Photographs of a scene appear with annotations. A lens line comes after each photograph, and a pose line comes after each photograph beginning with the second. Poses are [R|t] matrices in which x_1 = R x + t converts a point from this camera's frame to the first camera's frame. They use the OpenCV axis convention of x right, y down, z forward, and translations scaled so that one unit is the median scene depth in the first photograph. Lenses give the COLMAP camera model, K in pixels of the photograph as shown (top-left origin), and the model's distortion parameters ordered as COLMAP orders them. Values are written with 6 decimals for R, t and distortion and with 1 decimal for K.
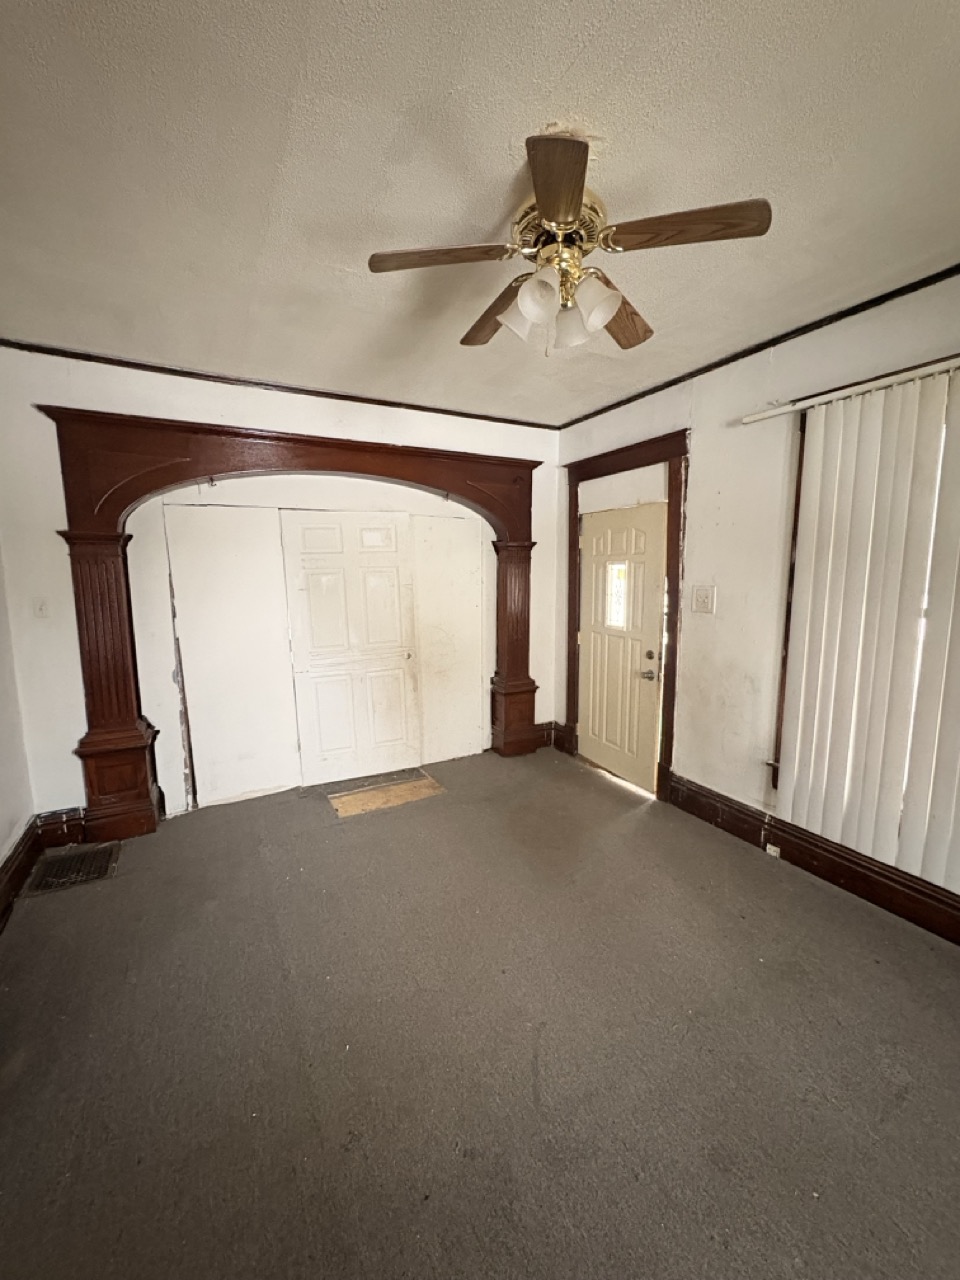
lens RADIAL K [[512.4, 0, 480.0], [0, 512.4, 640.0], [0, 0, 1]] dist [0.000039, 0.000545]
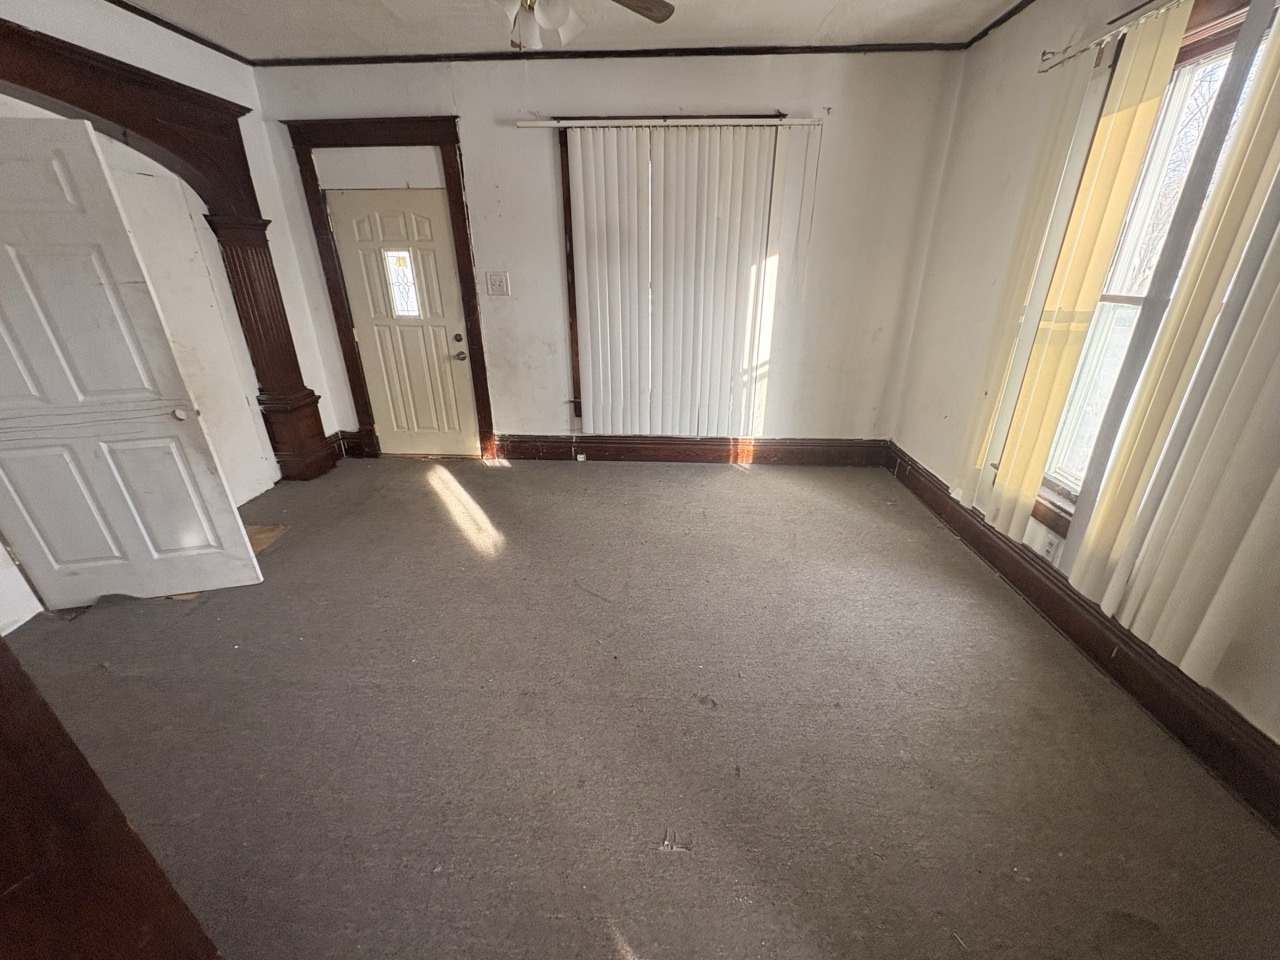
lens RADIAL K [[512.4, 0, 640.0], [0, 512.4, 480.0], [0, 0, 1]] dist [0.000039, 0.000545]
pose [[0.526279, -0.327267, 0.784810, -0.386684], [0.114670, 0.941852, 0.315858, 0.010592], [-0.842545, -0.076235, 0.533204, 0.030872]]
